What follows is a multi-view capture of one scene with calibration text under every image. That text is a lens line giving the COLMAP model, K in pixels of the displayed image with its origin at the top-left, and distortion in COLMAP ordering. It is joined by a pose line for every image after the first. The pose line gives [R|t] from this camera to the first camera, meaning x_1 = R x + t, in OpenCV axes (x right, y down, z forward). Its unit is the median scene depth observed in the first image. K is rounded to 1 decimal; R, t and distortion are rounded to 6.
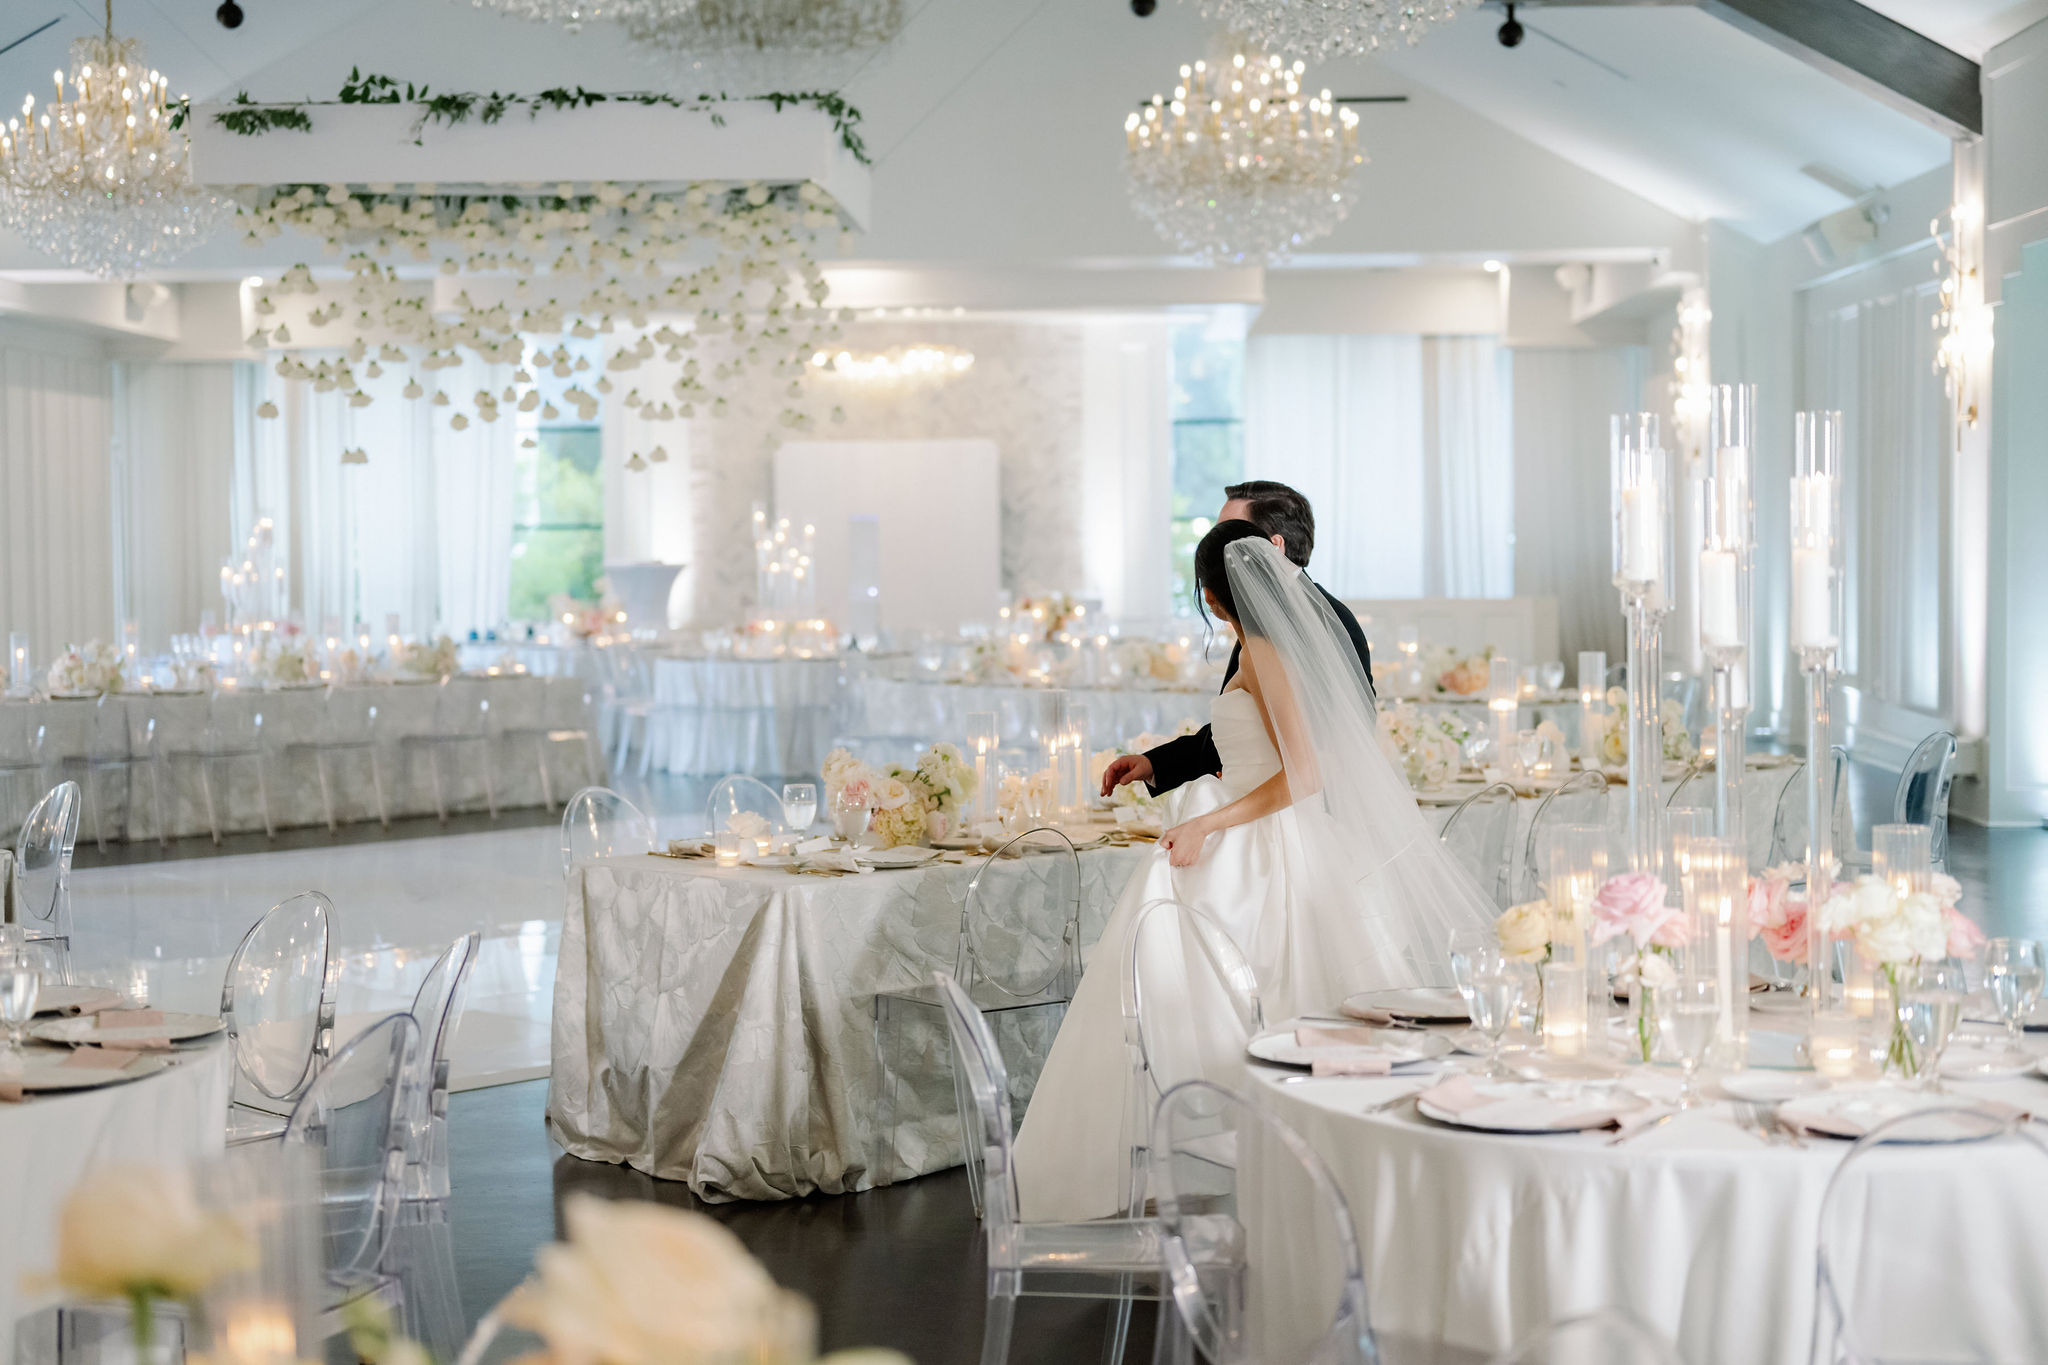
lens RADIAL K [[2979.1, 0, 1024.0], [0, 2979.1, 682.5], [0, 0, 1]] dist [0.000179, -0.028988]
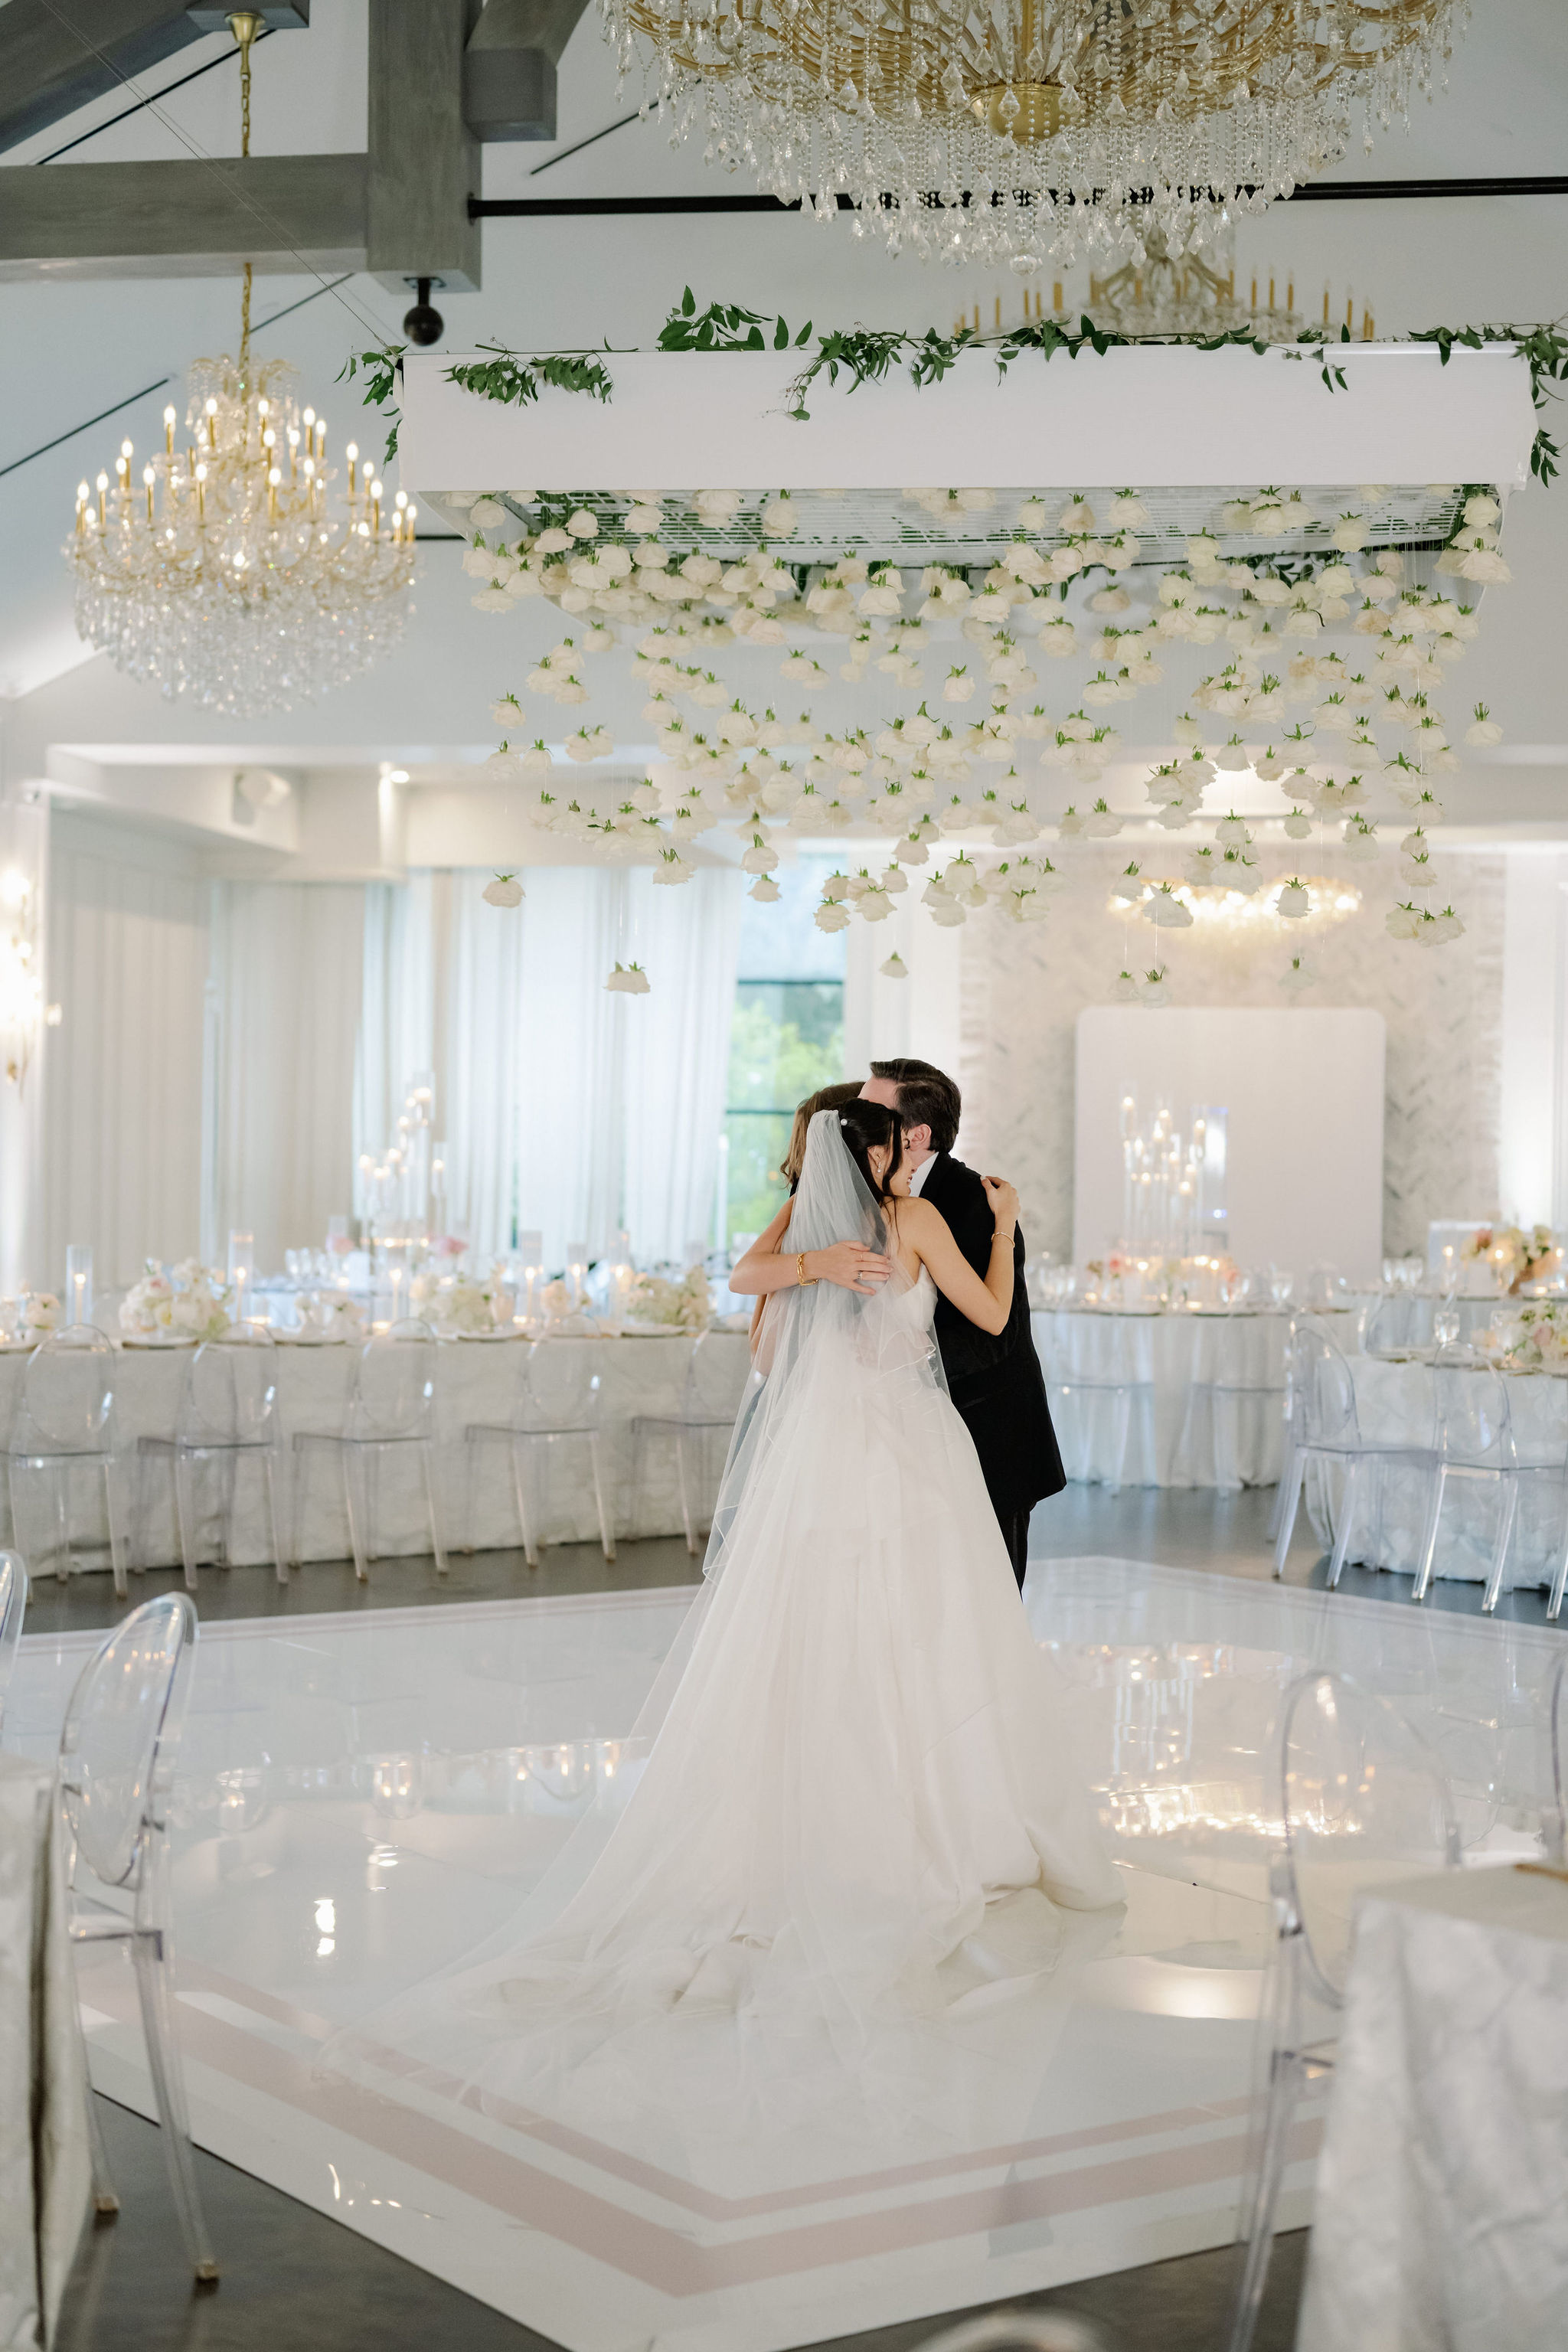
lens RADIAL K [[3517.6, 0, 784.0], [0, 3517.6, 1176.0], [0, 0, 1]] dist [0.005740, -0.059136]
pose [[0.991515, 0.028122, -0.126915, -0.089578], [-0.032968, 0.998799, -0.036248, -0.009593], [0.125744, 0.040124, 0.991251, 0.261985]]
